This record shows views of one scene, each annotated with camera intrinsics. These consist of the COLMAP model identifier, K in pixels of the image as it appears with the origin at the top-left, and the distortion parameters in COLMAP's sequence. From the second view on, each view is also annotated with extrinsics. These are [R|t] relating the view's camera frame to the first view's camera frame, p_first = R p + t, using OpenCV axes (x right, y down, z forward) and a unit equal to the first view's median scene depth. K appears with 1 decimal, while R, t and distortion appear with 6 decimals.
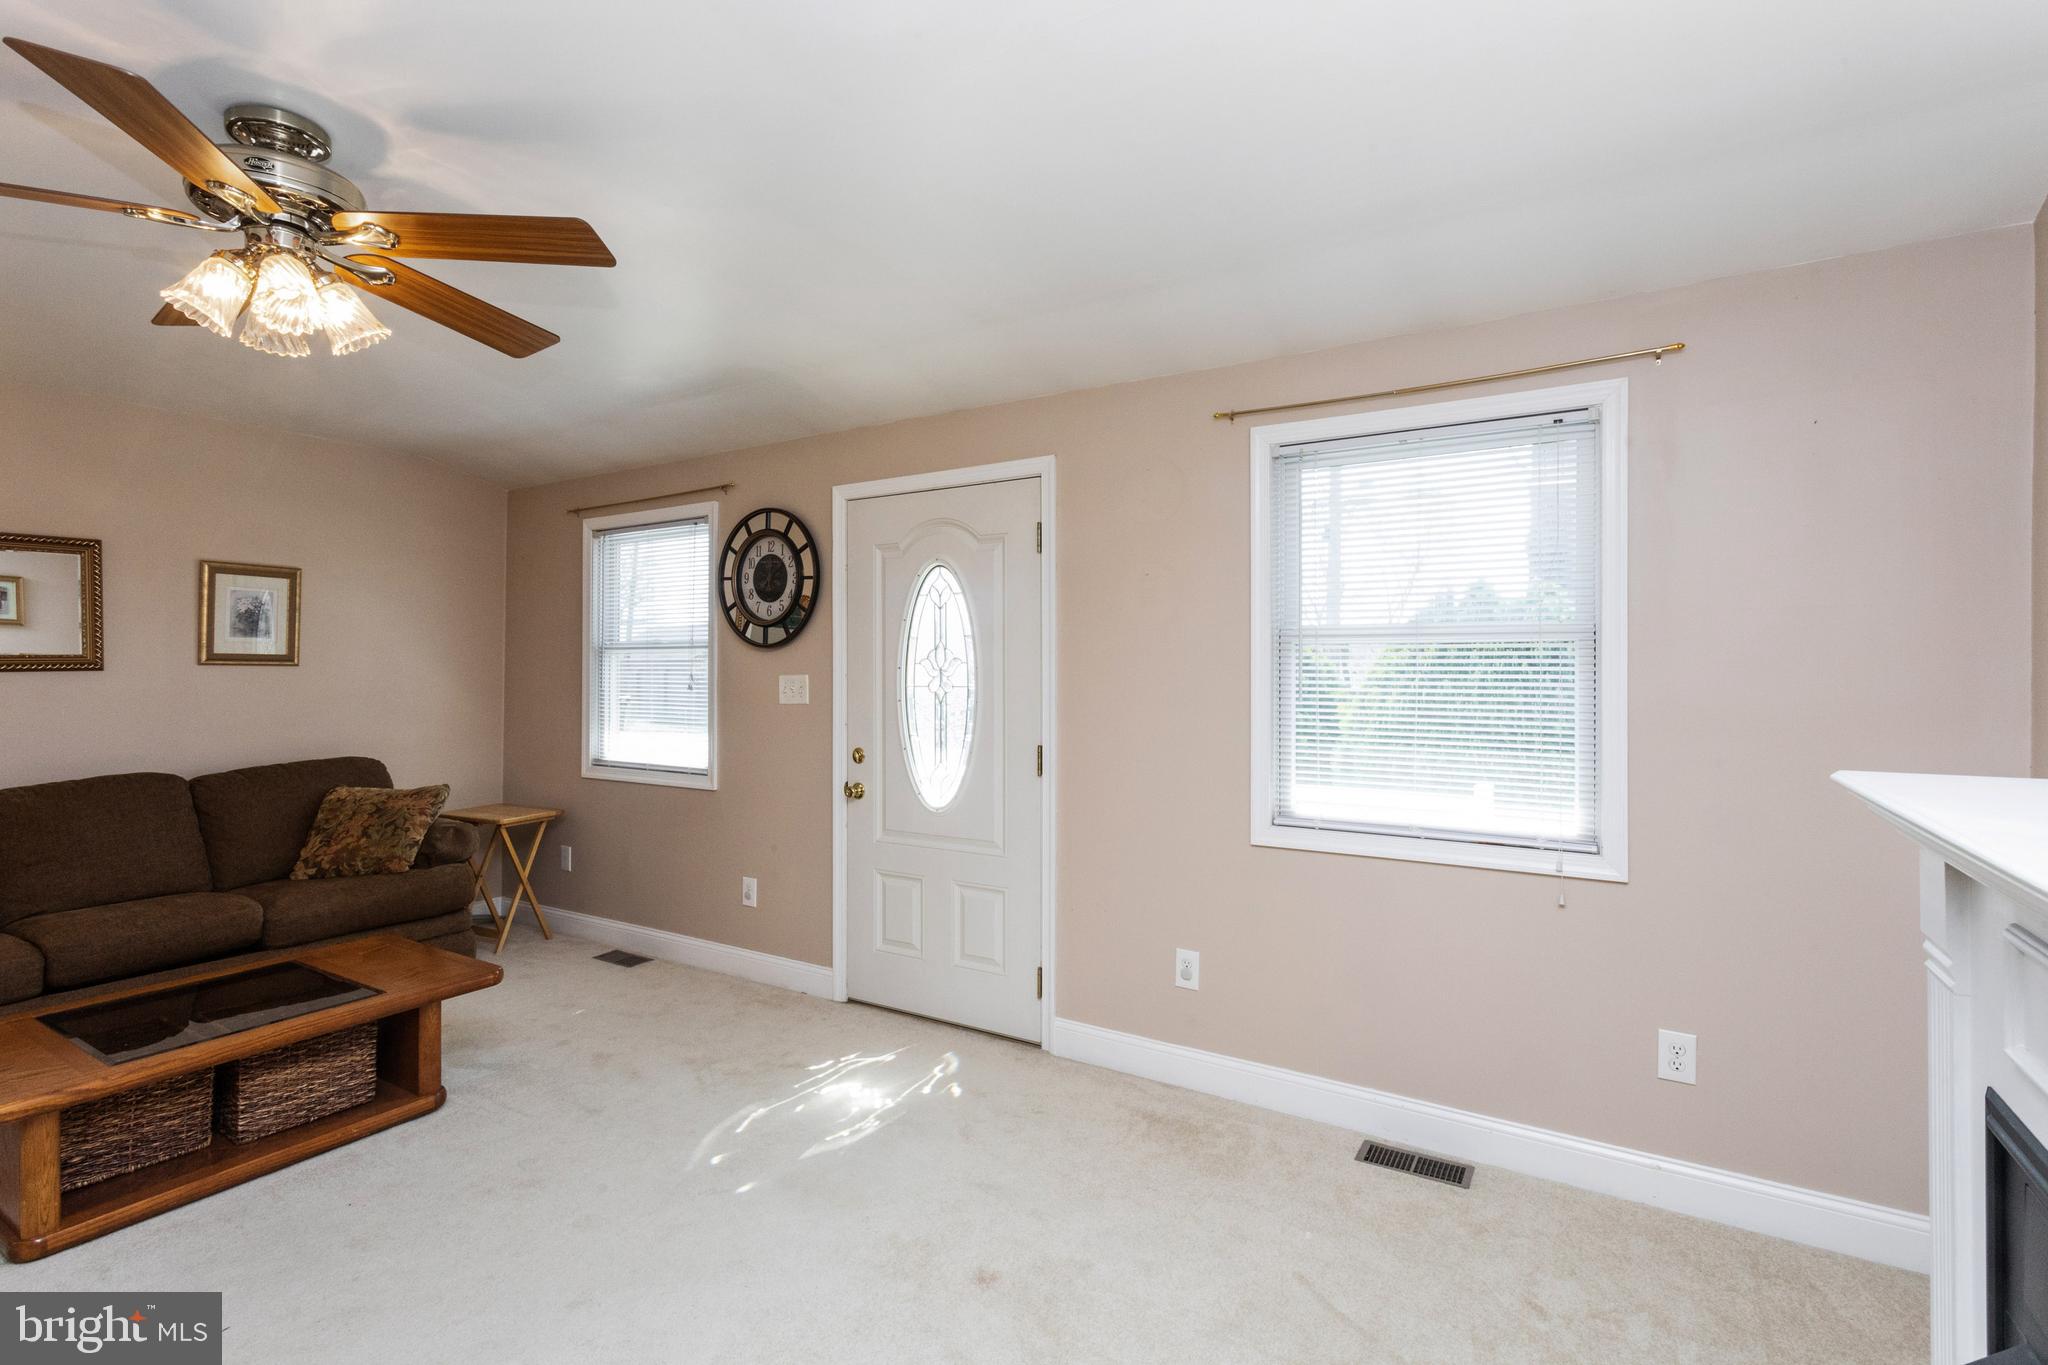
lens RADIAL K [[967.6, 0, 1009.3], [0, 967.6, 668.6], [0, 0, 1]] dist [-0.001958, 0.001826]
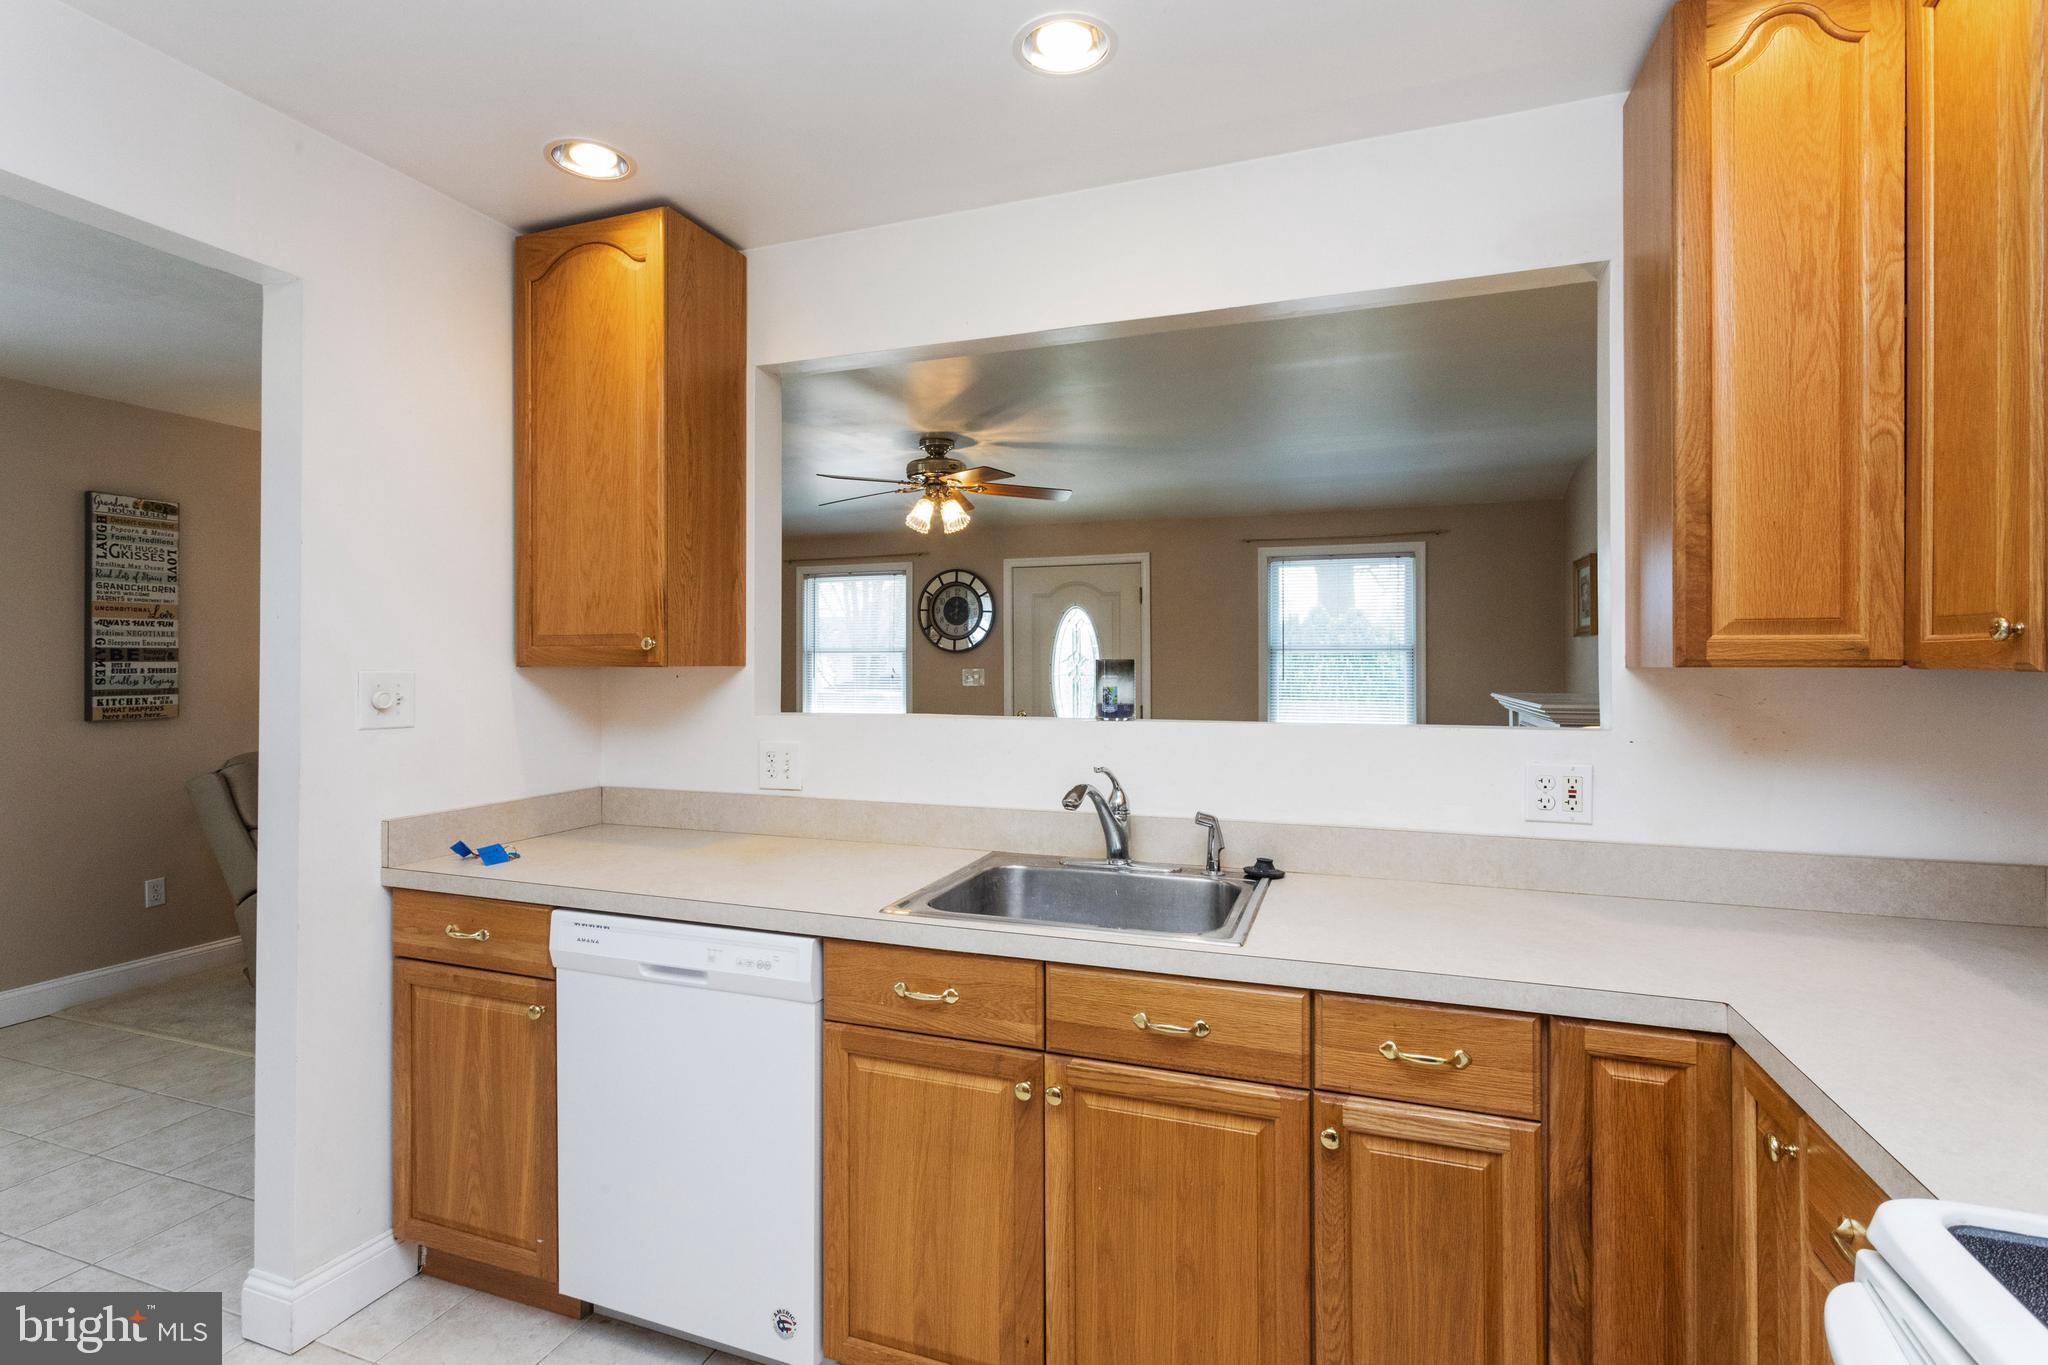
lens RADIAL K [[967.6, 0, 1013.6], [0, 967.6, 668.7], [0, 0, 1]] dist [-0.001958, 0.001826]
pose [[0.976678, -0.000918, 0.214708, -0.507725], [-0.000137, 0.999988, 0.004899, -0.001326], [-0.214710, -0.004814, 0.976666, -0.658917]]
